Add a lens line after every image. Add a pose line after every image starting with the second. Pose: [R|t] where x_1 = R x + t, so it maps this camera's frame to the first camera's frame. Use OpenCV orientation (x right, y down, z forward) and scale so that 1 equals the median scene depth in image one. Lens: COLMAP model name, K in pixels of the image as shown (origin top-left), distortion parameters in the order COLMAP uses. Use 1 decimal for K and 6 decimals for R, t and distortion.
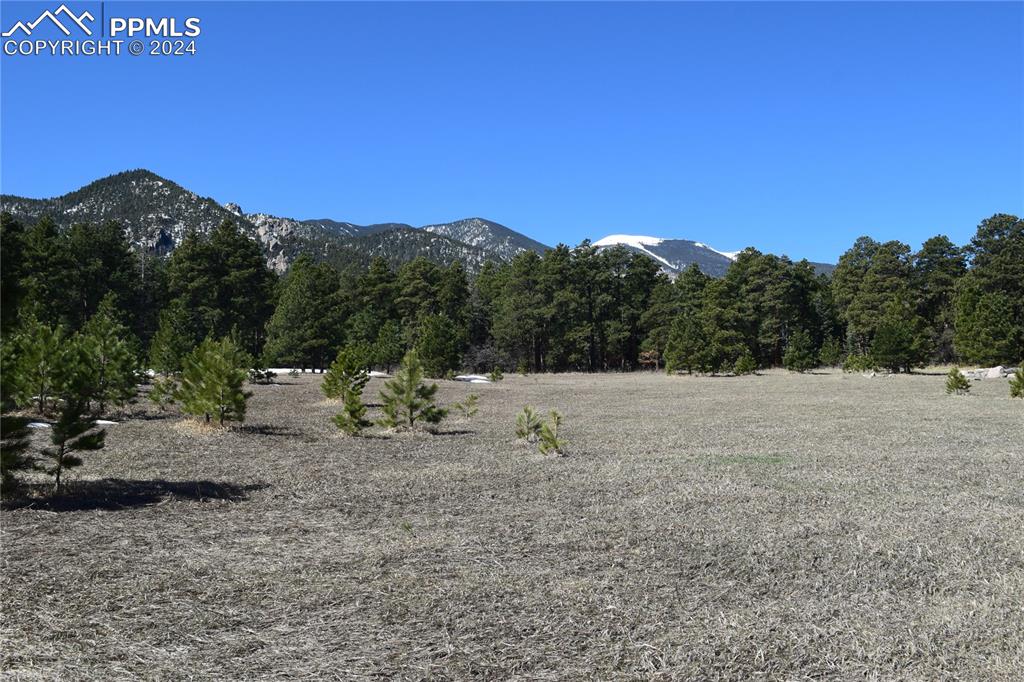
lens RADIAL K [[998.8, 0, 512.0], [0, 998.8, 341.0], [0, 0, 1]] dist [-0.060091, 0.002607]
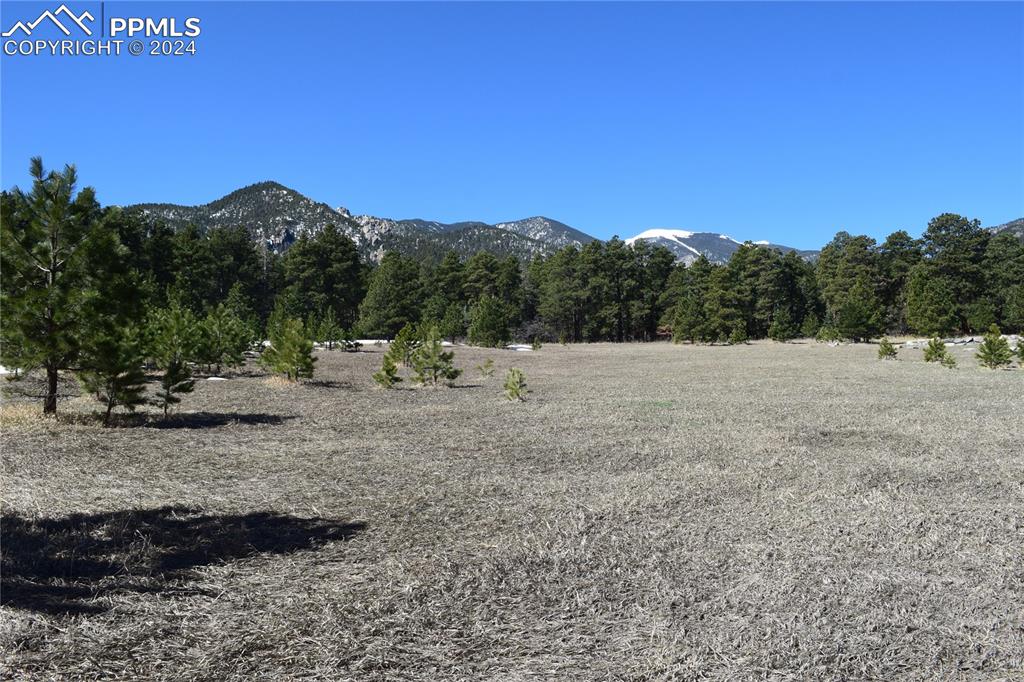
lens RADIAL K [[813.5, 0, 512.0], [0, 813.5, 341.0], [0, 0, 1]] dist [-0.074254, -0.013549]
pose [[0.997569, -0.002080, -0.069660, 0.024000], [0.004133, 0.999561, 0.029329, -0.000954], [0.069568, -0.029546, 0.997140, -0.031464]]
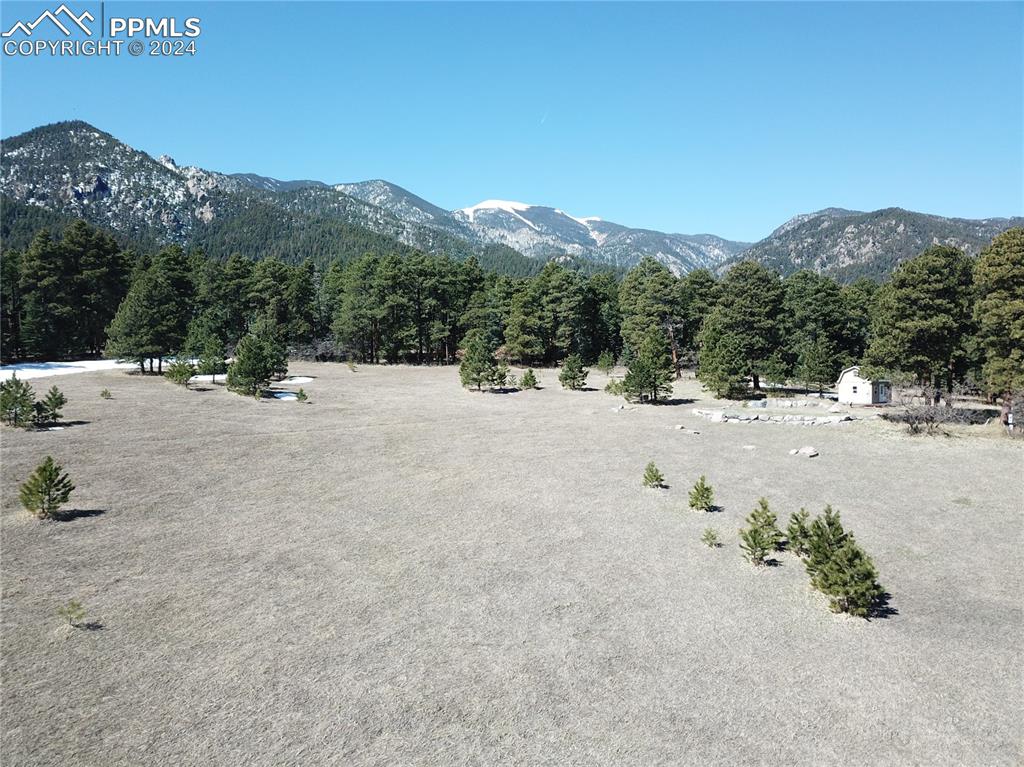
lens RADIAL K [[784.8, 0, 507.0], [0, 784.8, 383.4], [0, 0, 1]] dist [0.023231, -0.014983]
pose [[0.991435, 0.021813, 0.128764, 0.094583], [-0.037772, 0.991709, 0.122829, -0.092694], [-0.125017, -0.126641, 0.984039, 0.086992]]
